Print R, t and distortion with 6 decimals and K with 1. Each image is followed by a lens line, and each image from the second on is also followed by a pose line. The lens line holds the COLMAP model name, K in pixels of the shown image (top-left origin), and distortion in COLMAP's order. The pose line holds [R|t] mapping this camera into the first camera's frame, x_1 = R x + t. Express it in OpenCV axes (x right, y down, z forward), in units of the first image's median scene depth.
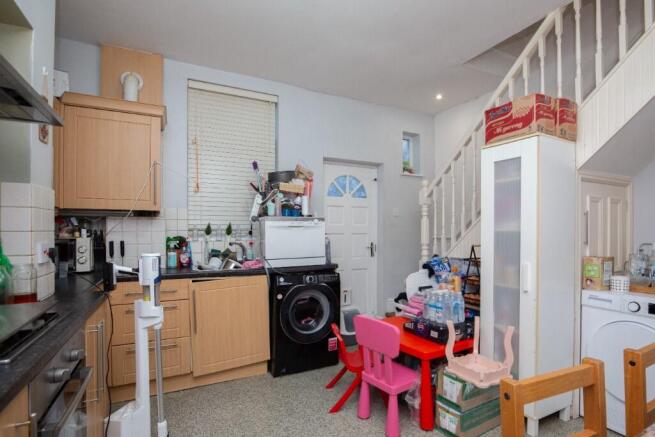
lens RADIAL K [[334.7, 0, 344.6], [0, 334.7, 231.5], [0, 0, 1]] dist [-0.020896, -0.003118]
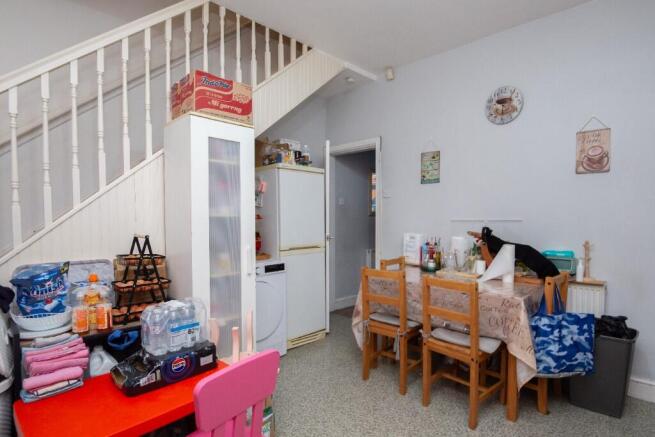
lens RADIAL K [[334.7, 0, 344.6], [0, 334.7, 231.5], [0, 0, 1]] dist [-0.020896, -0.003118]
pose [[-0.338291, -0.038793, 0.940242, -0.679218], [0.002796, 0.999104, 0.042228, 0.003943], [-0.941037, 0.016914, -0.337879, 1.319175]]
